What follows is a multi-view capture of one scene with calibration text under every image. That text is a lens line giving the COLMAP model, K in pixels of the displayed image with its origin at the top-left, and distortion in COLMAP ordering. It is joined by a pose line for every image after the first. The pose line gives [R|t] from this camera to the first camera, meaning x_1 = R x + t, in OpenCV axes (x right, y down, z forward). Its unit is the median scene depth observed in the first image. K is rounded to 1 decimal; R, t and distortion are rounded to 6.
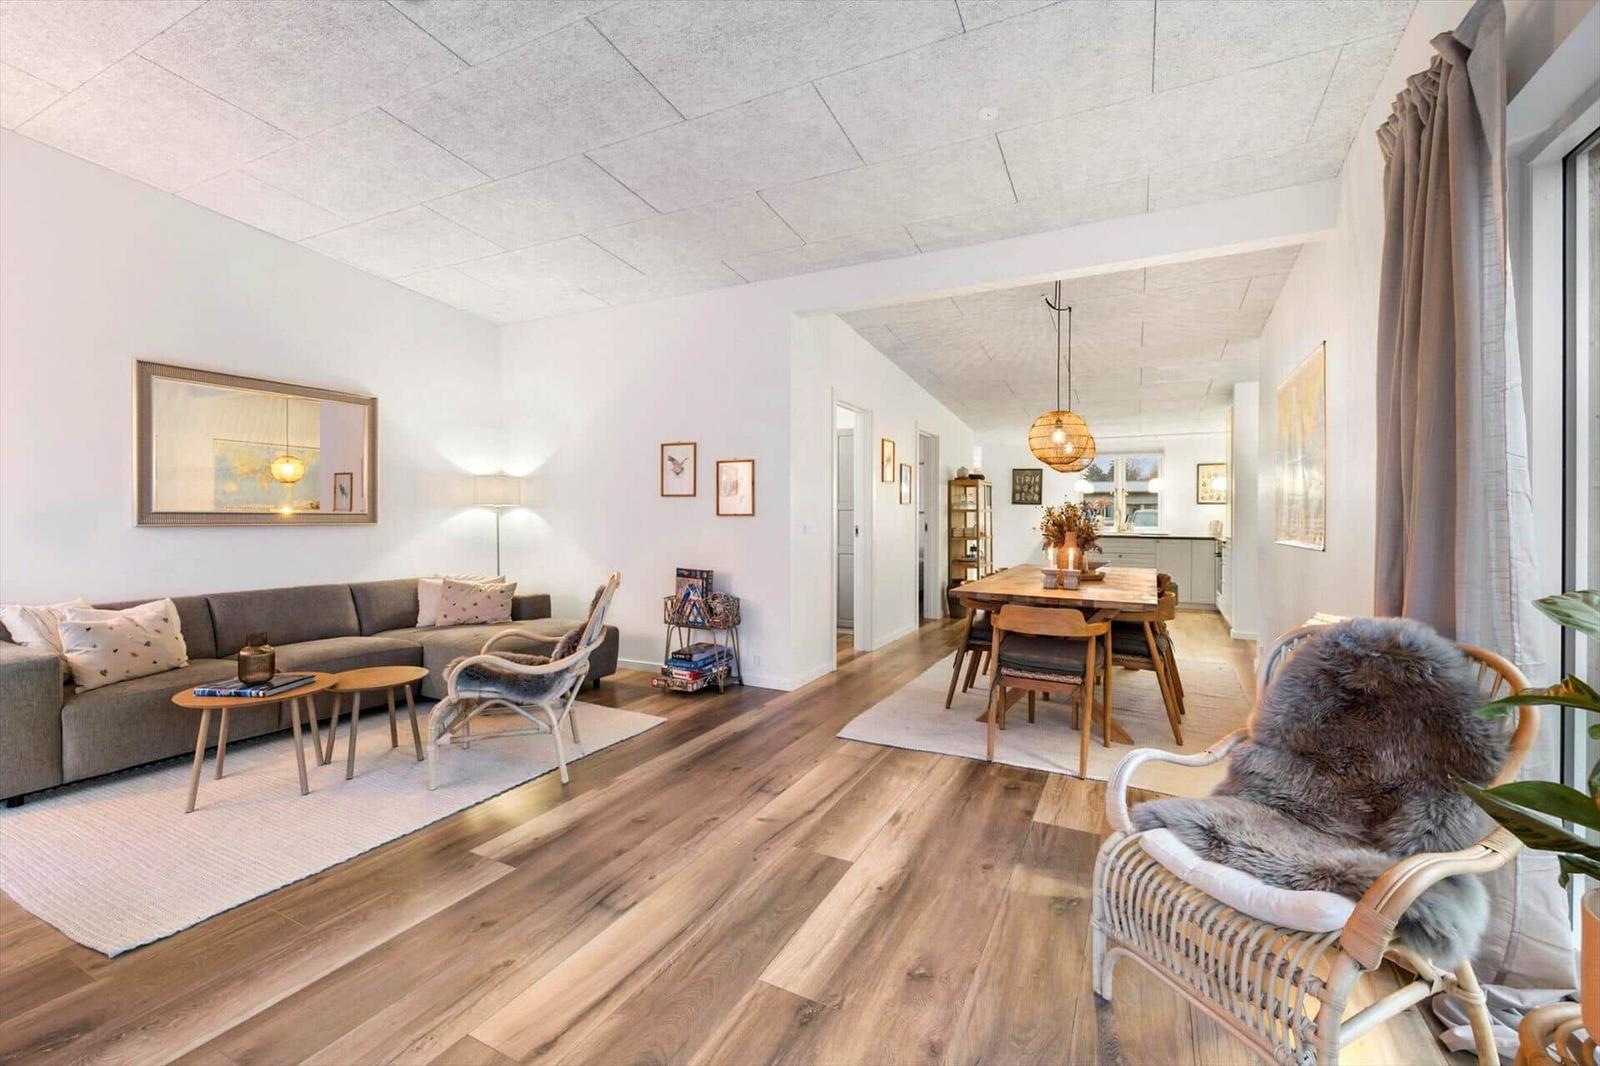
lens RADIAL K [[669.4, 0, 791.1], [0, 669.4, 517.9], [0, 0, 1]] dist [-0.002840, 0.000794]
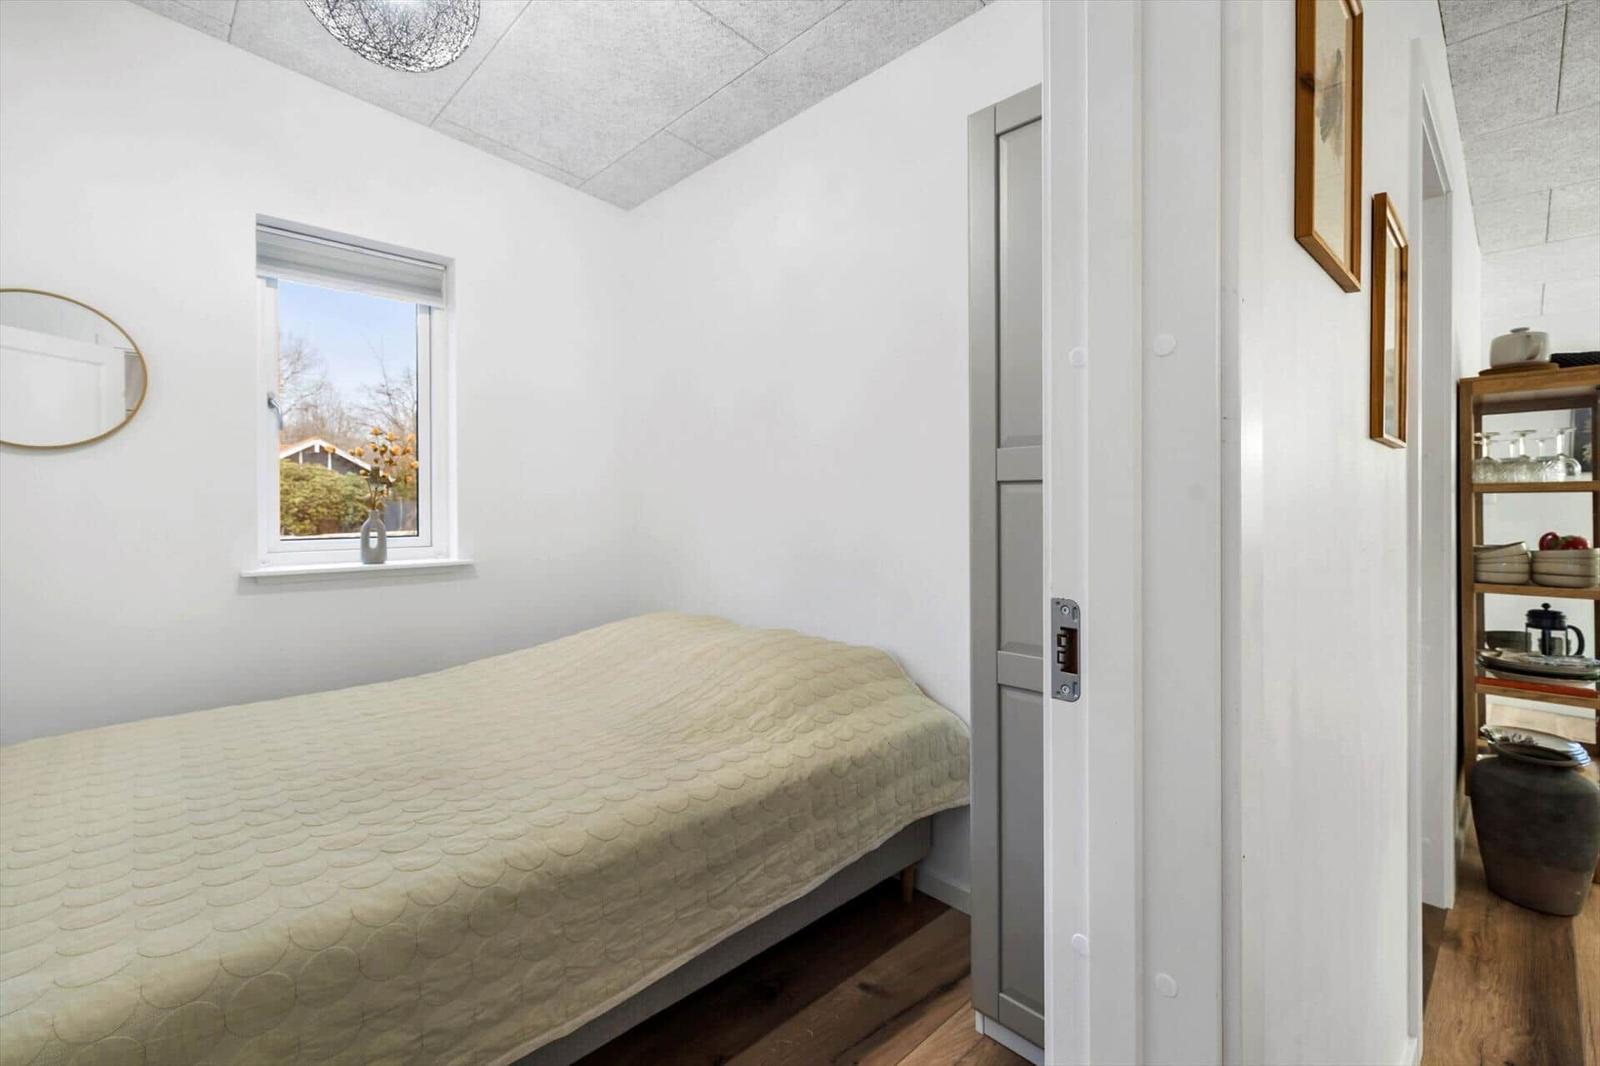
lens RADIAL K [[702.6, 0, 802.5], [0, 702.6, 499.0], [0, 0, 1]] dist [0.002998, 0.000308]
pose [[0.949960, -0.005483, -0.312322, 0.119576], [0.001265, 0.999905, -0.013705, -0.004380], [0.312368, 0.012624, 0.949877, 1.146908]]
